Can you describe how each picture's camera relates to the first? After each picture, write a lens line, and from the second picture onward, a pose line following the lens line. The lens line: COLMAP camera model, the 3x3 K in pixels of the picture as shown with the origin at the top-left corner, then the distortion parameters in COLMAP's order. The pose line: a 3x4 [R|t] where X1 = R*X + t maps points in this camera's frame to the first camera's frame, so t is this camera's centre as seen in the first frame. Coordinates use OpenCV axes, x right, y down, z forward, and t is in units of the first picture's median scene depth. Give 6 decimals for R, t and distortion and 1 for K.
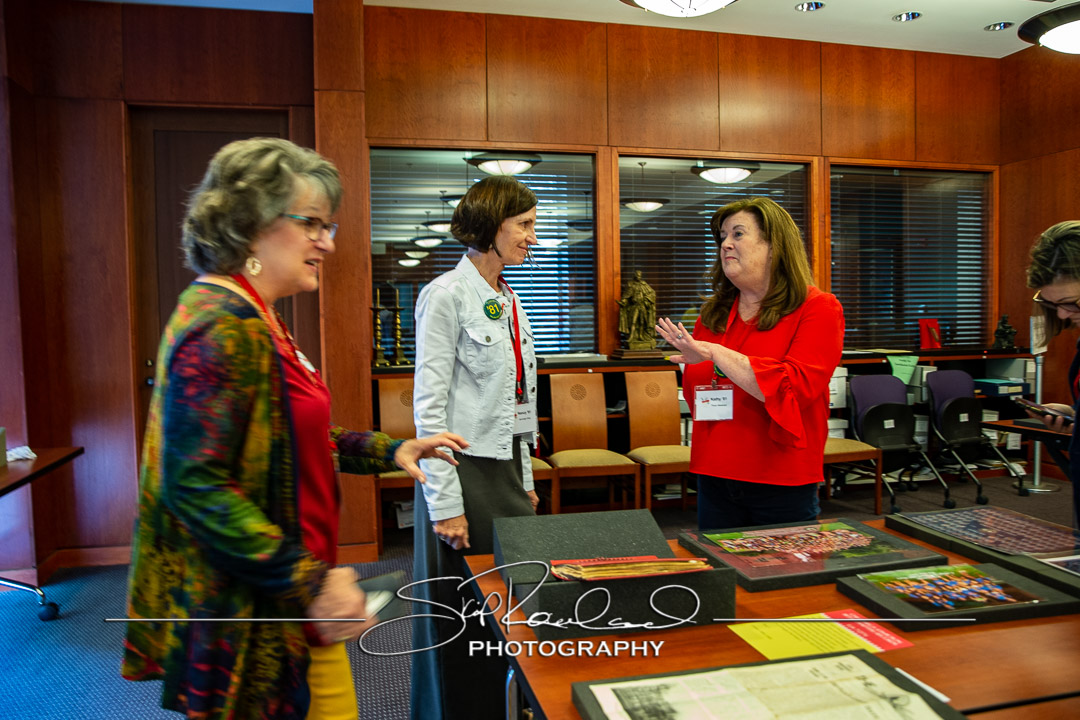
lens RADIAL K [[795.9, 0, 540.0], [0, 795.9, 360.0], [0, 0, 1]] dist [-0.009054, -0.001059]
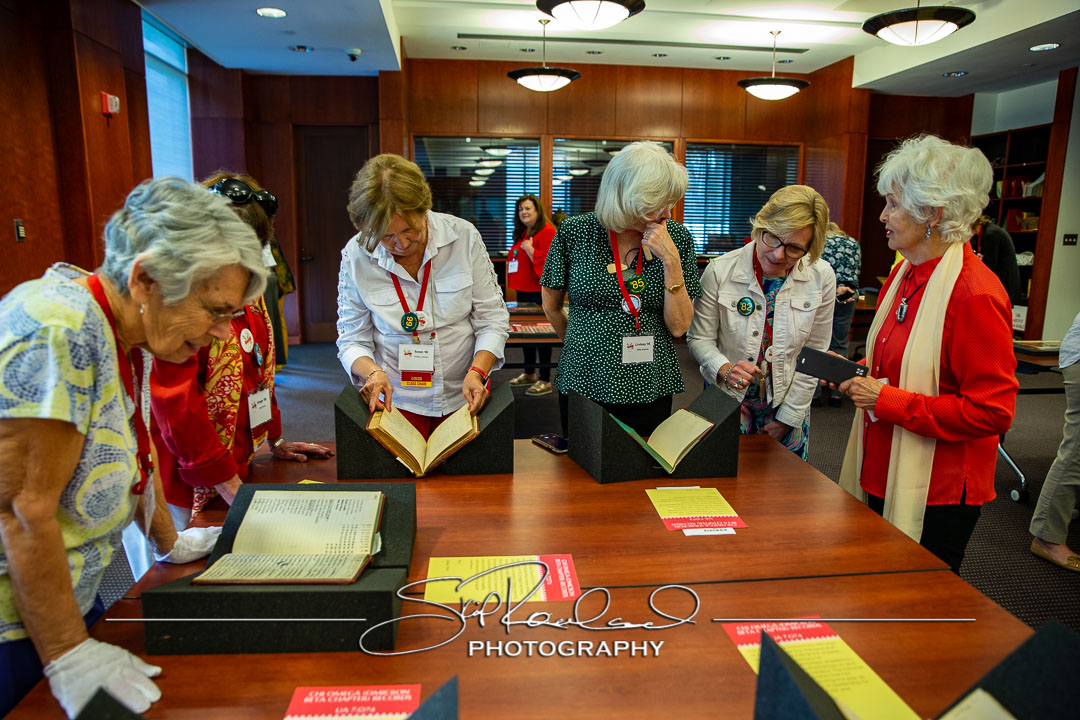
lens RADIAL K [[728.8, 0, 539.5], [0, 728.8, 363.7], [0, 0, 1]] dist [-0.045618, -0.003322]
pose [[0.992073, 0.043128, -0.118034, 0.247505], [-0.026453, 0.989890, 0.139351, 0.009377], [0.122850, -0.135124, 0.983183, -0.575273]]
